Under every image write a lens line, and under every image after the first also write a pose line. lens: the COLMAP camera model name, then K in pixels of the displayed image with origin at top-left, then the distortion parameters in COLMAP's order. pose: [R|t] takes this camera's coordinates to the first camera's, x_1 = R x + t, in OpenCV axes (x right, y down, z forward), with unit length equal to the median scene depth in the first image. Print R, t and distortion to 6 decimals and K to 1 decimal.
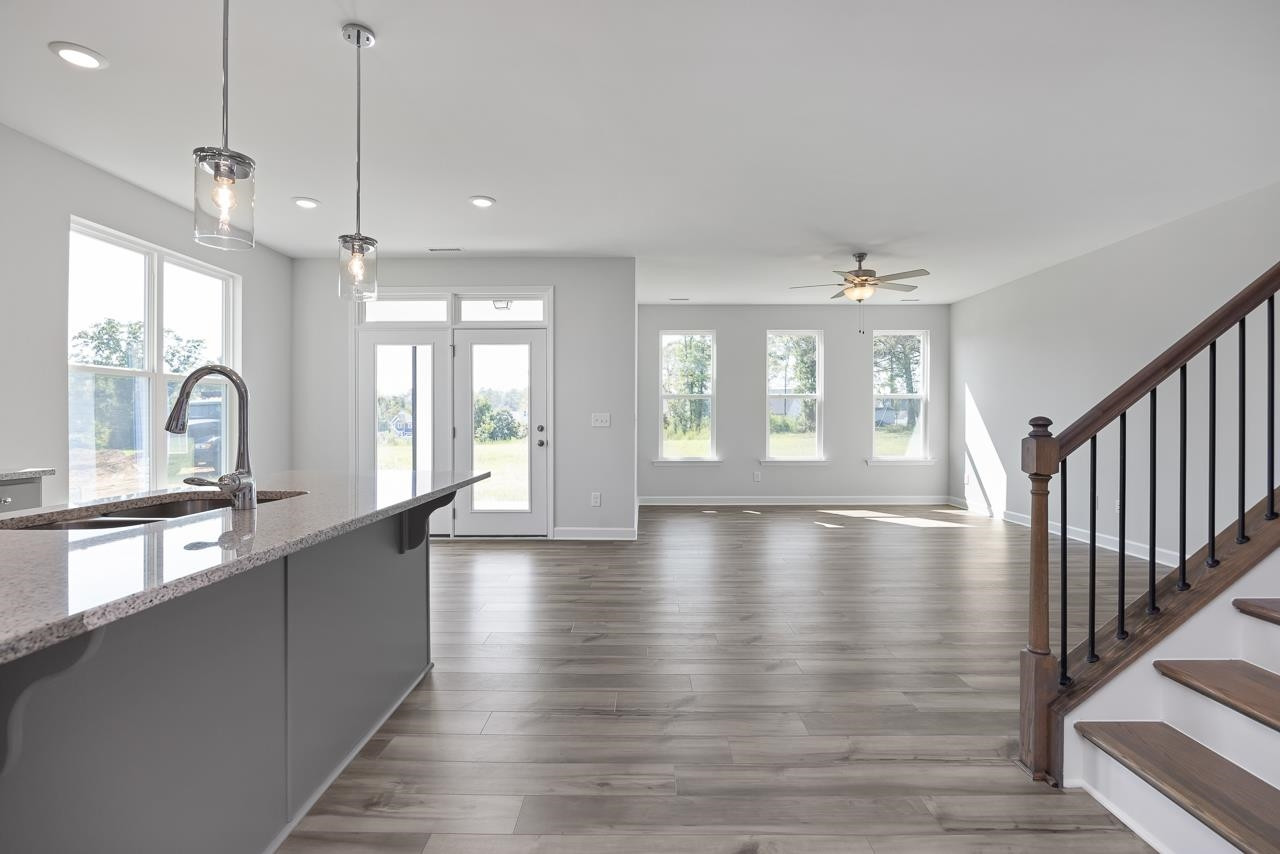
lens RADIAL K [[633.7, 0, 645.1], [0, 633.7, 422.1], [0, 0, 1]] dist [-0.002596, -0.000233]
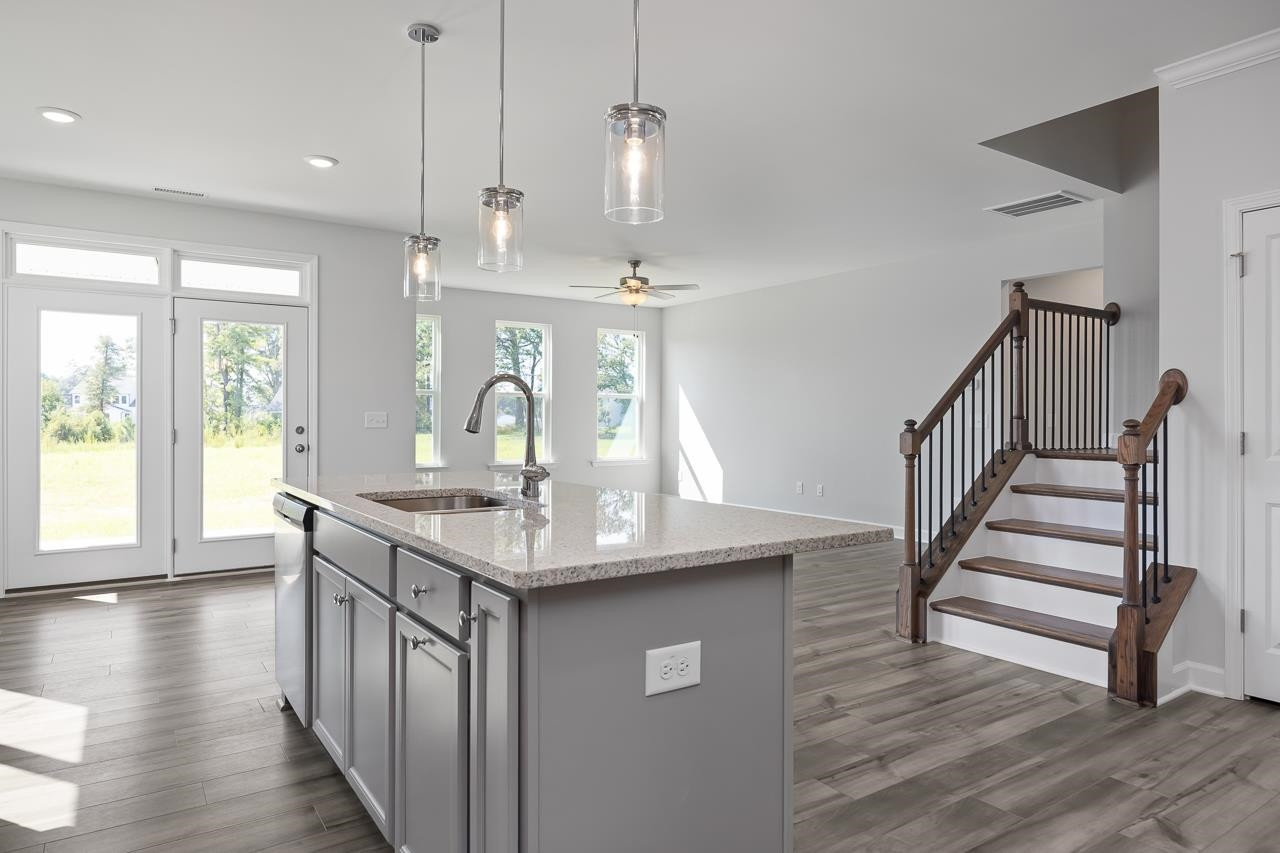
lens RADIAL K [[799.0, 0, 685.2], [0, 799.0, 420.2], [0, 0, 1]] dist [-0.005636, -0.002481]
pose [[0.807640, 0.002170, 0.589672, -0.371187], [-0.000752, 0.999996, -0.002650, -0.000364], [-0.589676, 0.001696, 0.807638, -0.110157]]
